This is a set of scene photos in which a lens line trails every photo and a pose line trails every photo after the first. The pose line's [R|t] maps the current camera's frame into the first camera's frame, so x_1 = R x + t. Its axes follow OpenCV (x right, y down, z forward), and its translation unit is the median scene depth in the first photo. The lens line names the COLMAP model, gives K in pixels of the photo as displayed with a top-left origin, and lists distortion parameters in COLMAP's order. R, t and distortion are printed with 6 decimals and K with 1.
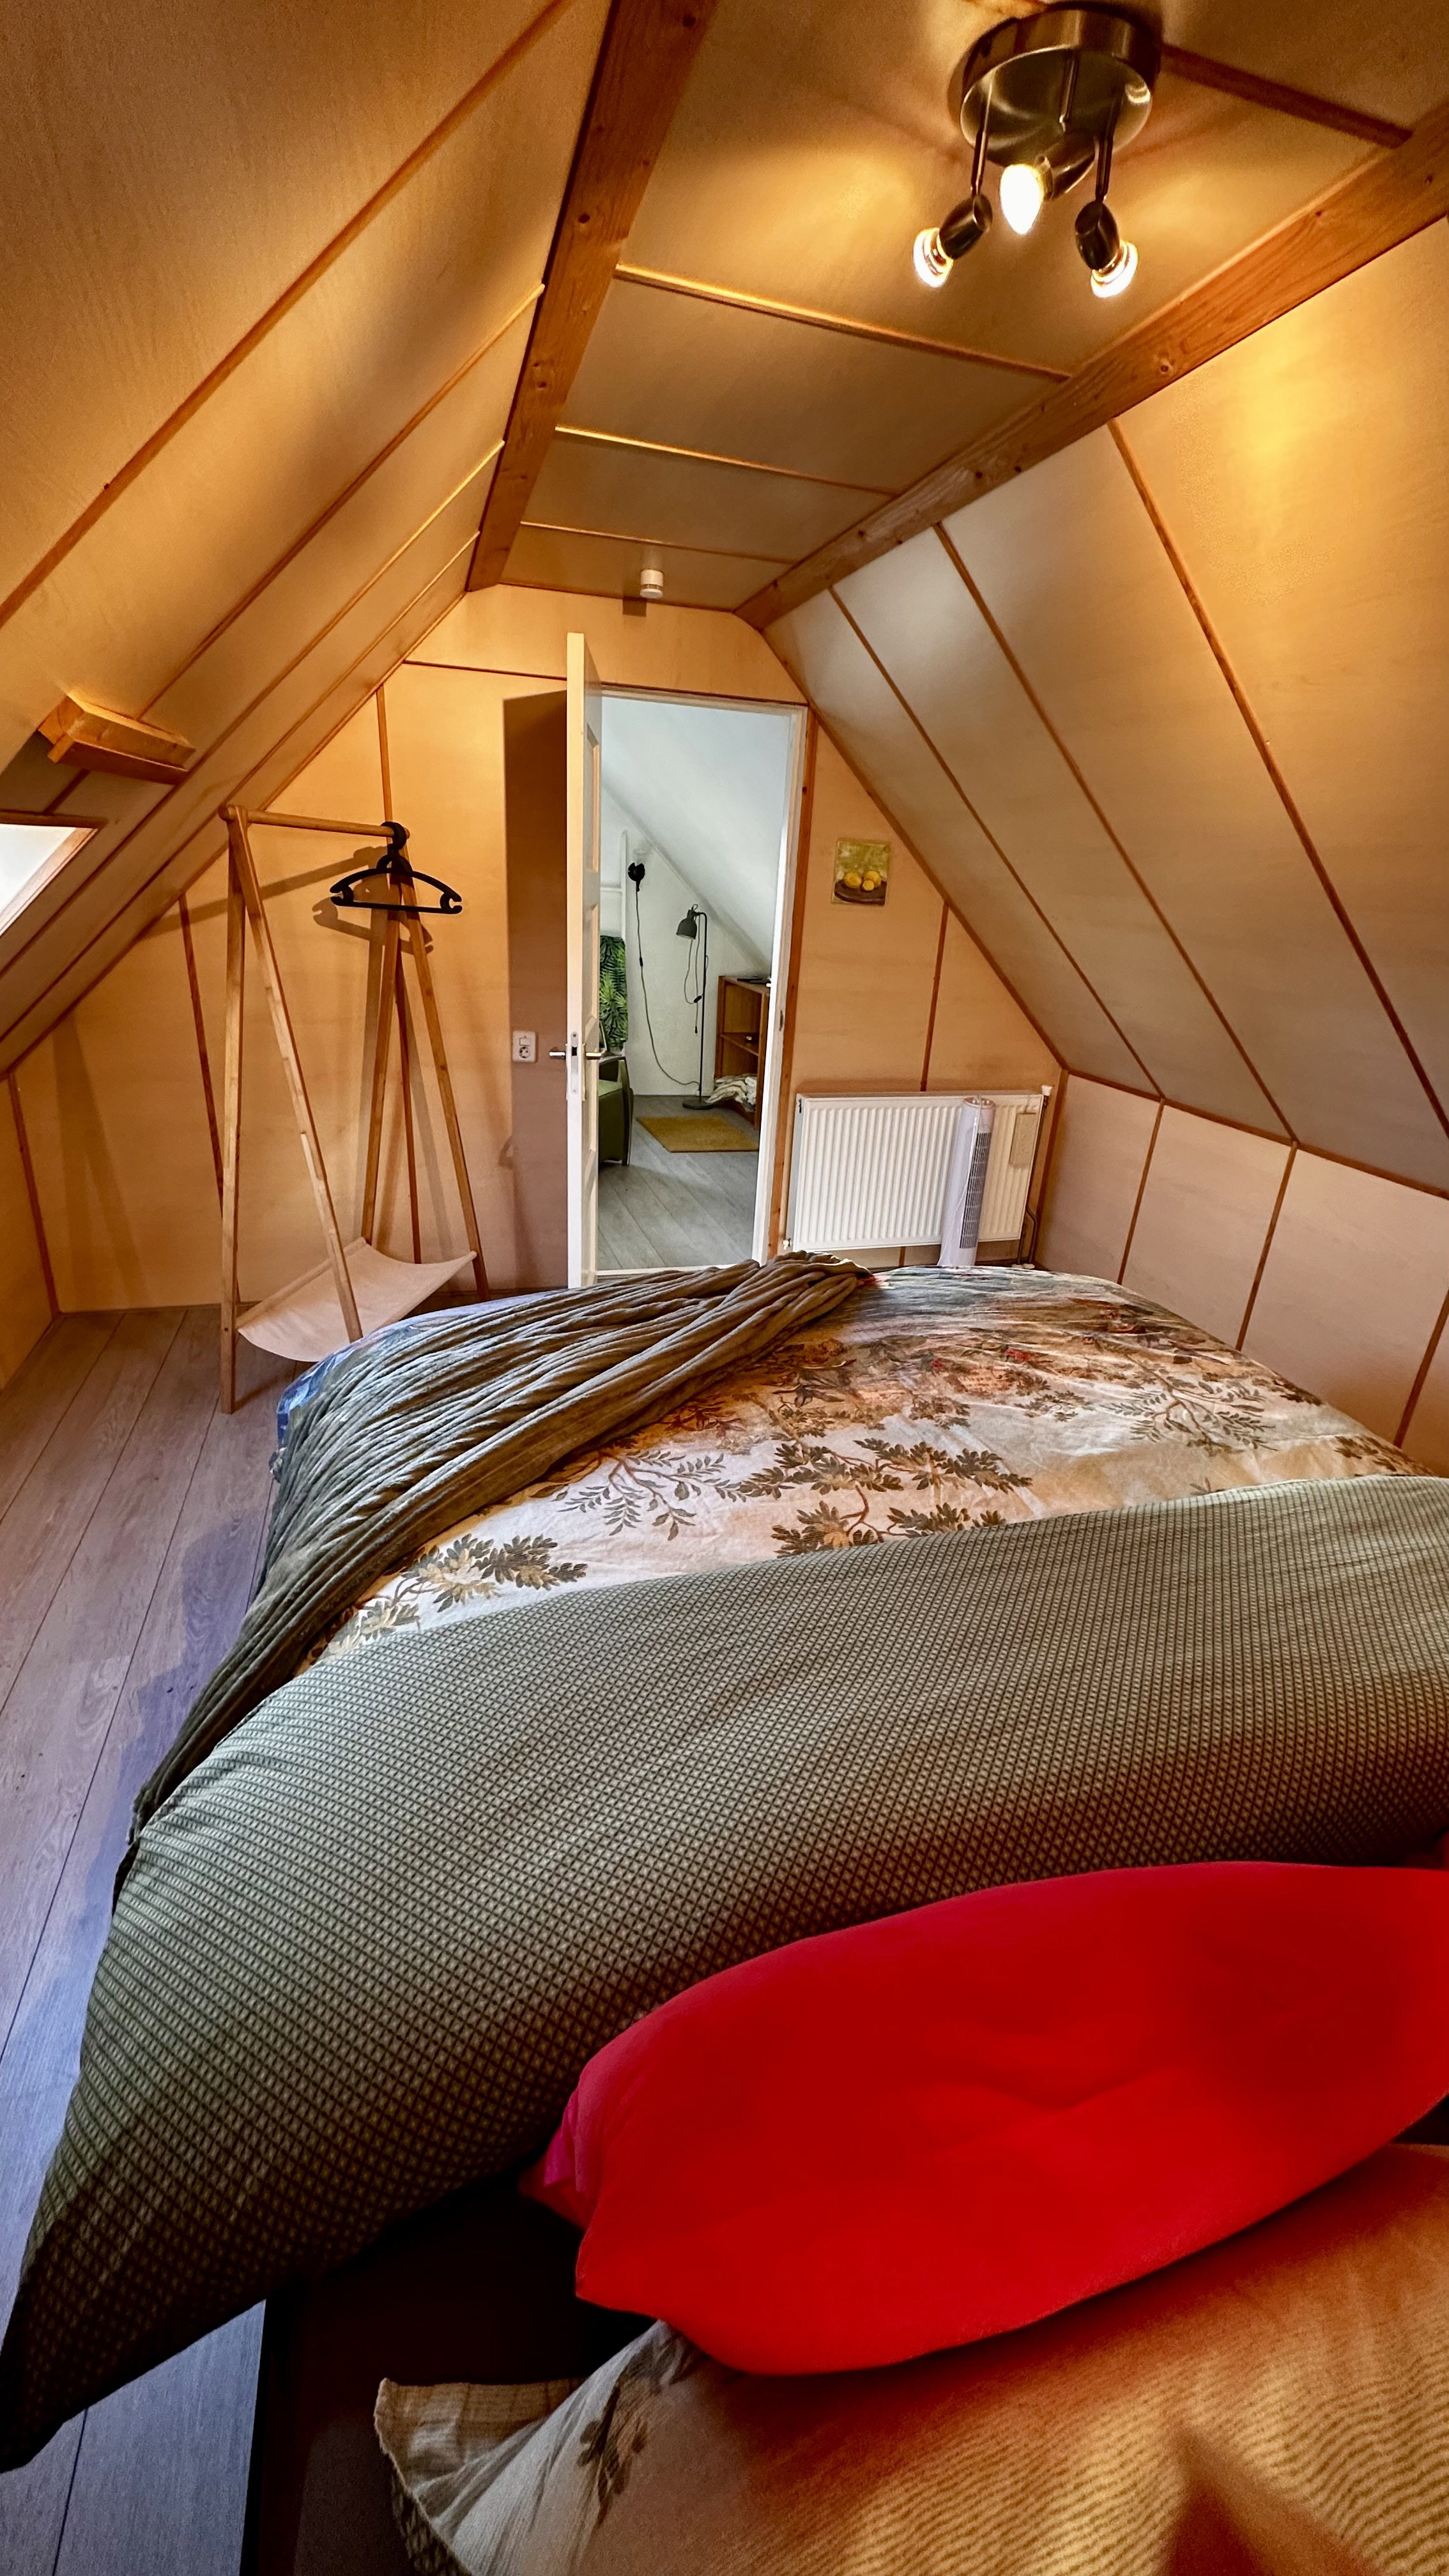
lens RADIAL K [[999.6, 0, 715.7], [0, 999.6, 1276.6], [0, 0, 1]] dist [-0.012947, -0.000026]
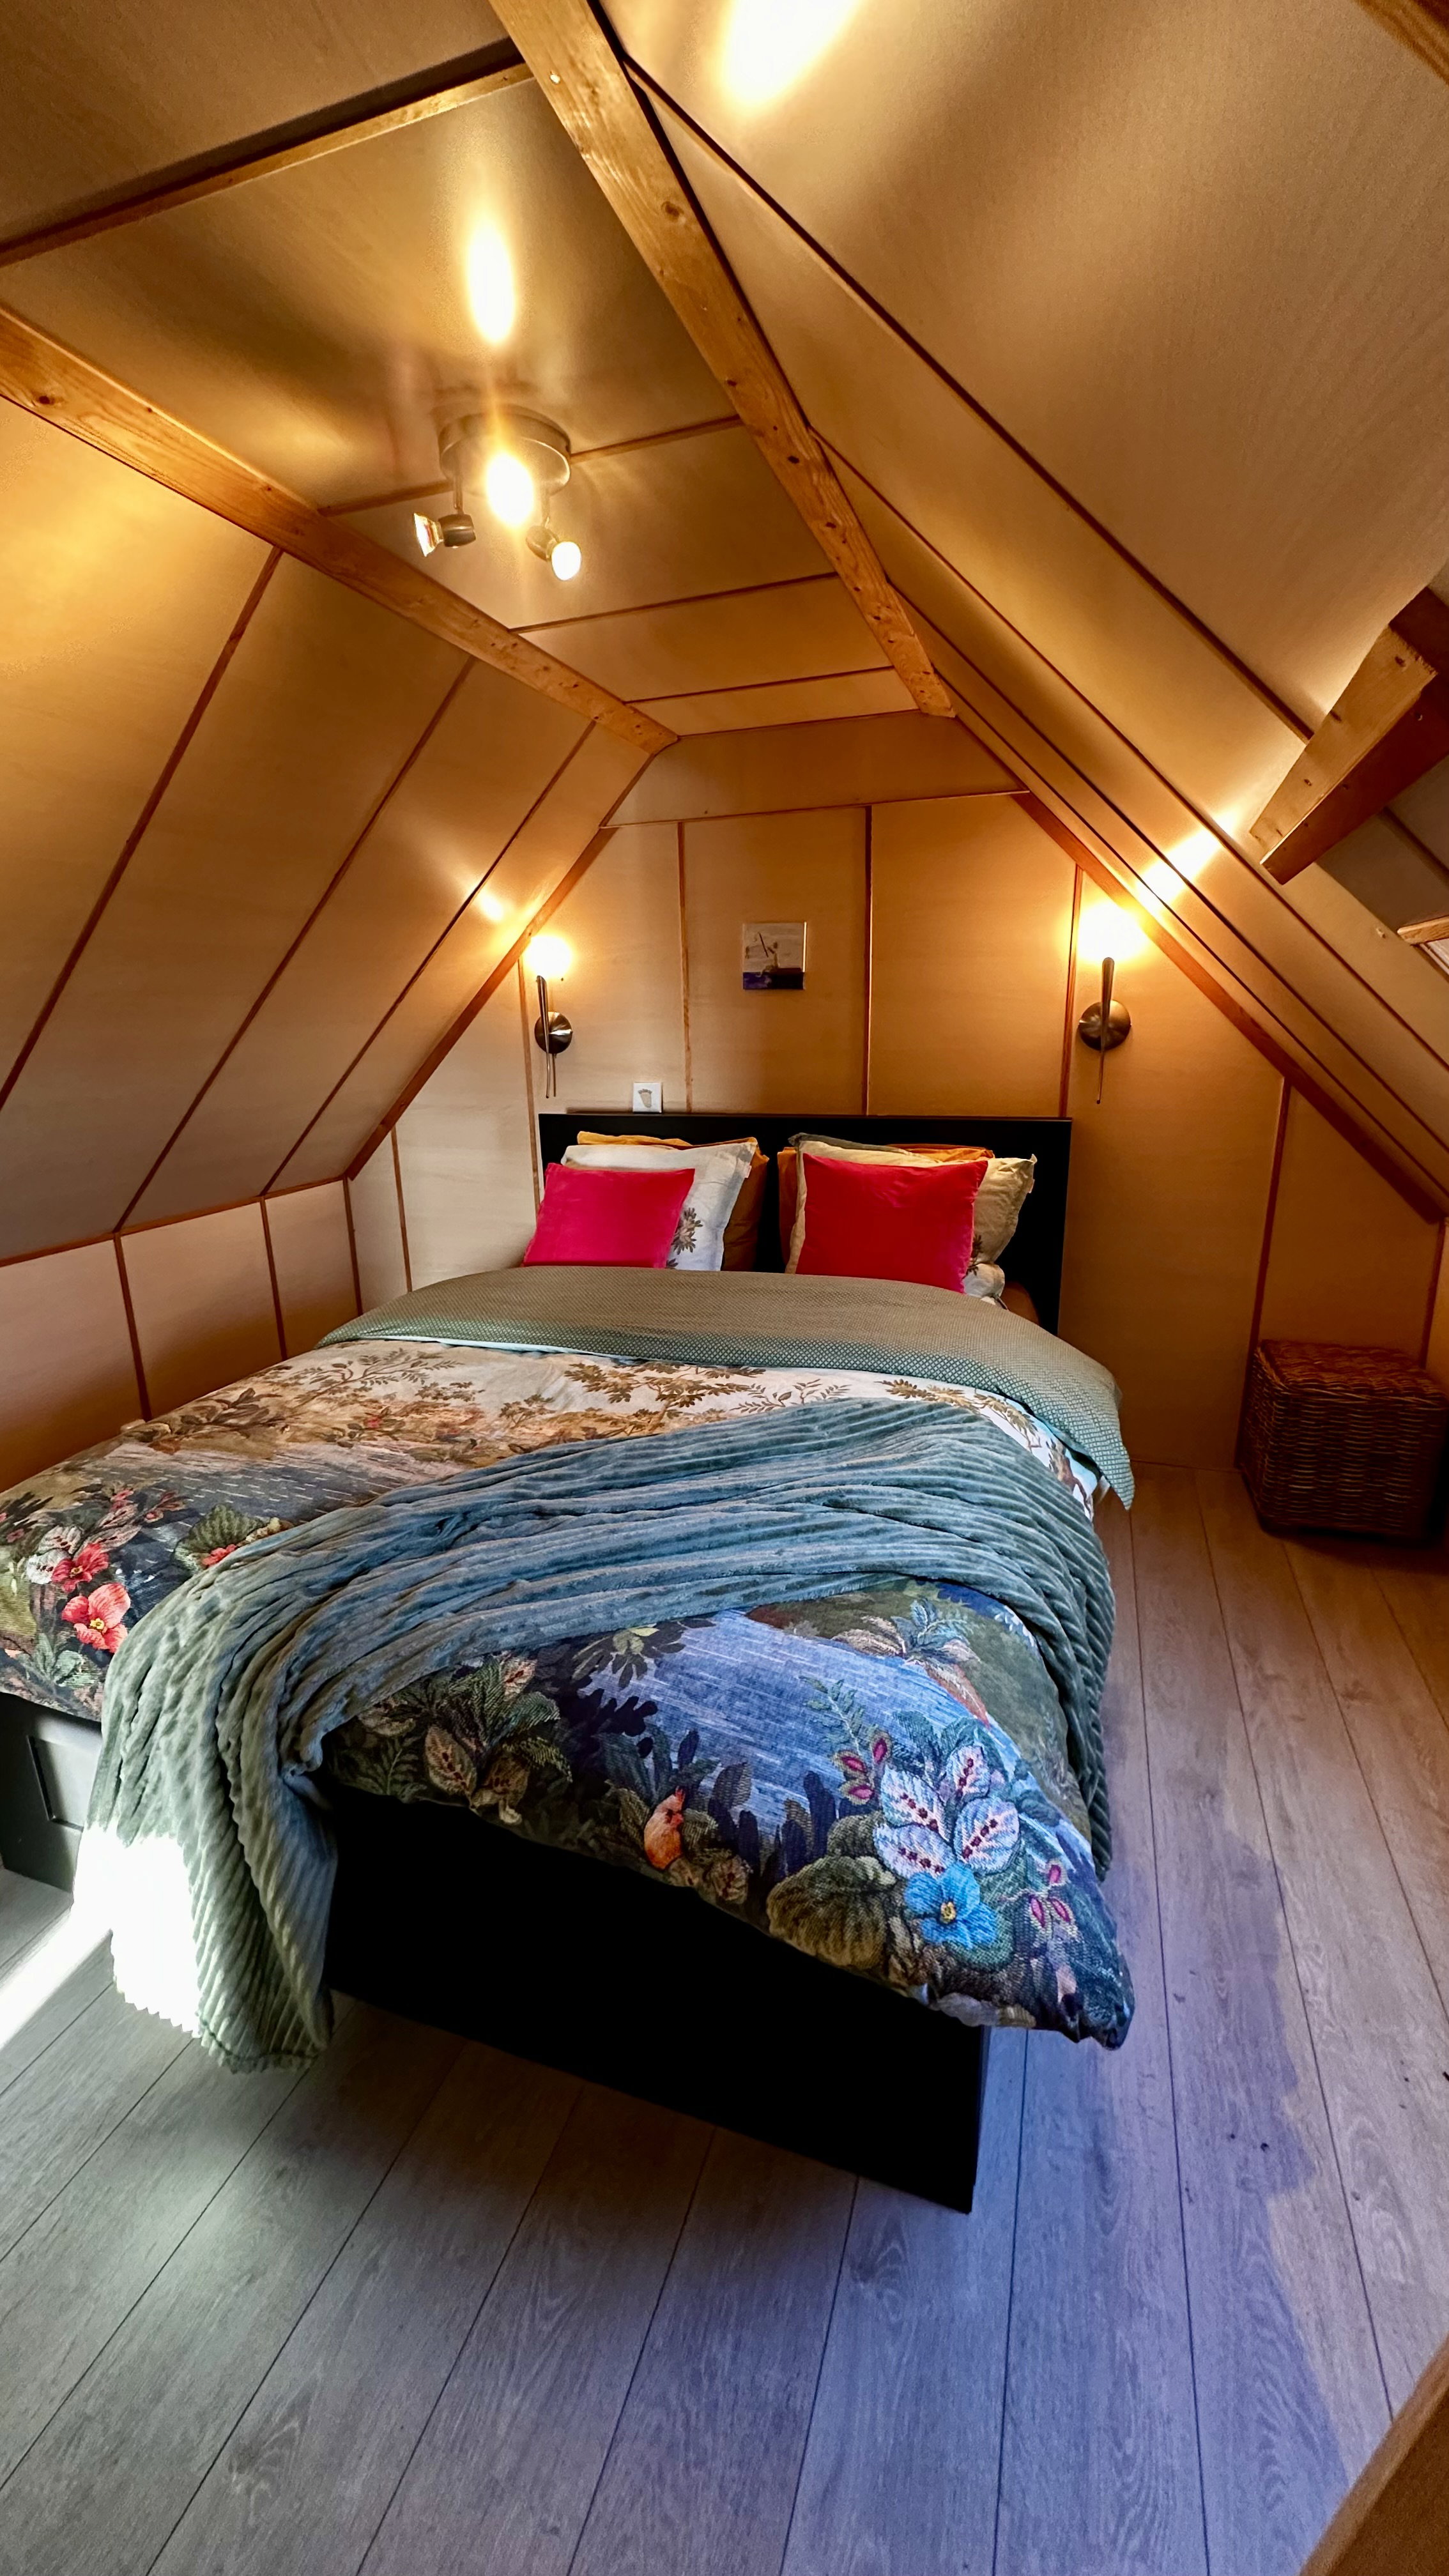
lens RADIAL K [[999.6, 0, 715.7], [0, 999.6, 1276.6], [0, 0, 1]] dist [-0.012947, -0.000026]
pose [[-0.808624, -0.188078, 0.557452, -0.603069], [0.198359, 0.804888, 0.559293, -0.625444], [-0.553878, 0.562834, -0.613545, 1.529240]]
